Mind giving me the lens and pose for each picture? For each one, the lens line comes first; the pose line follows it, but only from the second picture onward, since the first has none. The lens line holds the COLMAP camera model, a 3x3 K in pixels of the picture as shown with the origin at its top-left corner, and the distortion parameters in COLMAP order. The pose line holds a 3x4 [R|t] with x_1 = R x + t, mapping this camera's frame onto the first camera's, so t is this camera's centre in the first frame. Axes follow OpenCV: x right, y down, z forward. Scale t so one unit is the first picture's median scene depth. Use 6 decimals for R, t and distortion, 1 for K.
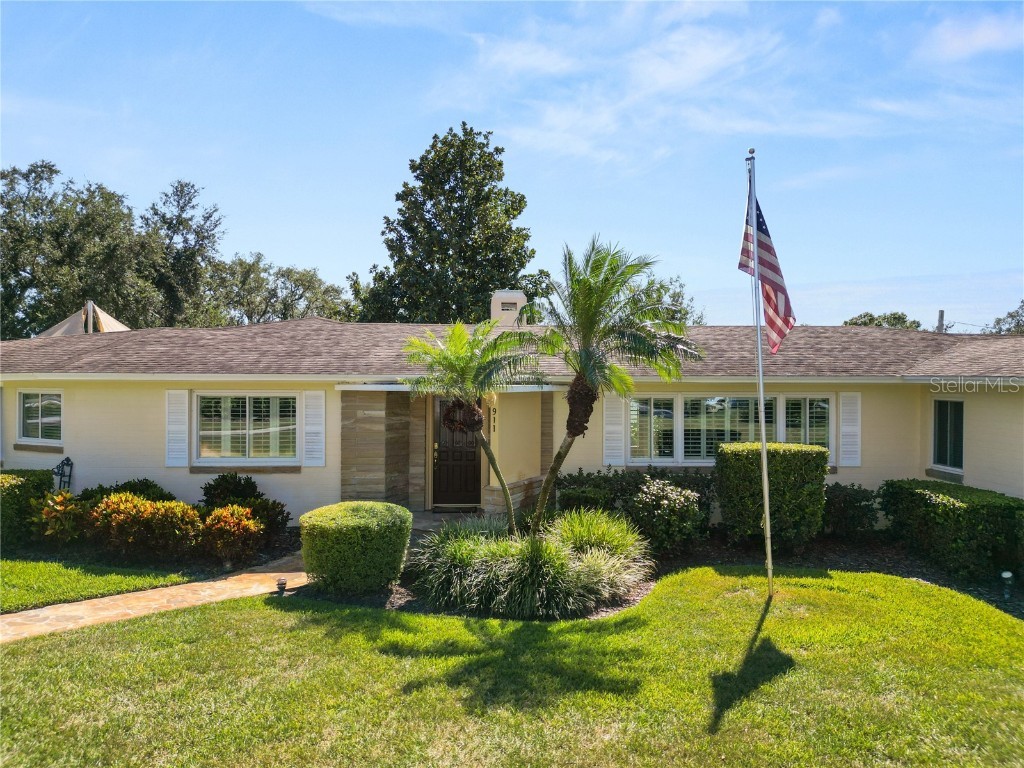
lens RADIAL K [[715.9, 0, 512.8], [0, 715.9, 384.8], [0, 0, 1]] dist [0.073445, -0.072123]
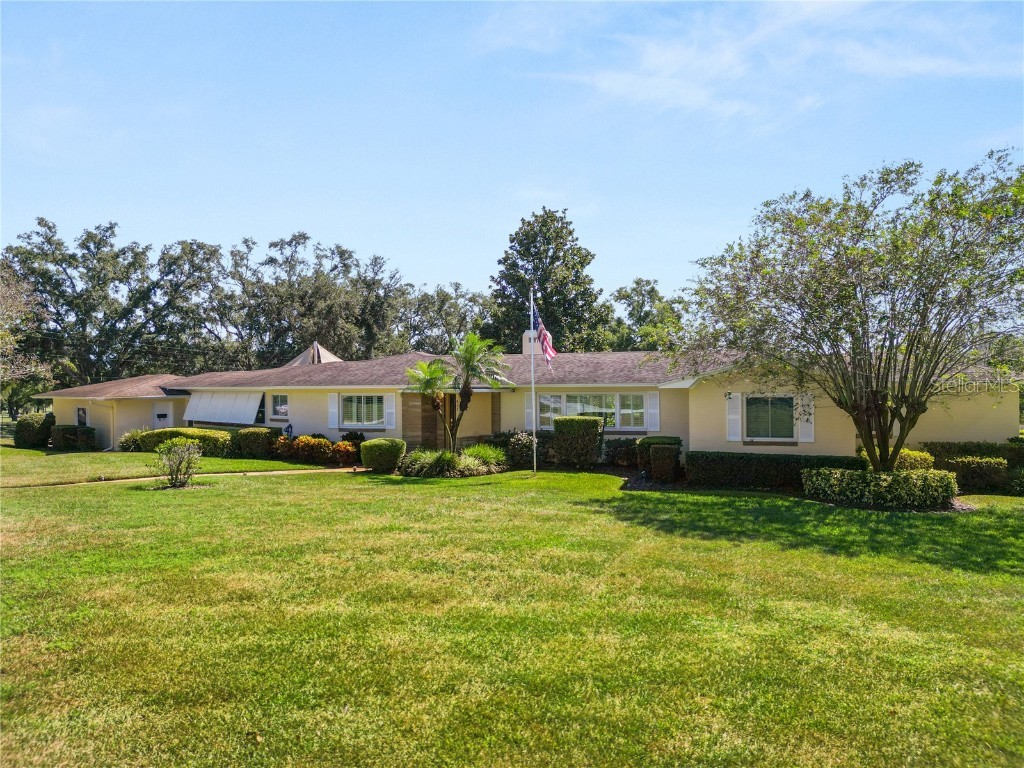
lens RADIAL K [[715.9, 0, 519.2], [0, 715.9, 387.7], [0, 0, 1]] dist [0.073445, -0.072123]
pose [[0.955277, -0.009425, -0.295563, 0.359594], [0.009503, 0.999954, -0.001174, -0.000055], [0.295561, -0.001687, 0.955323, -0.453721]]
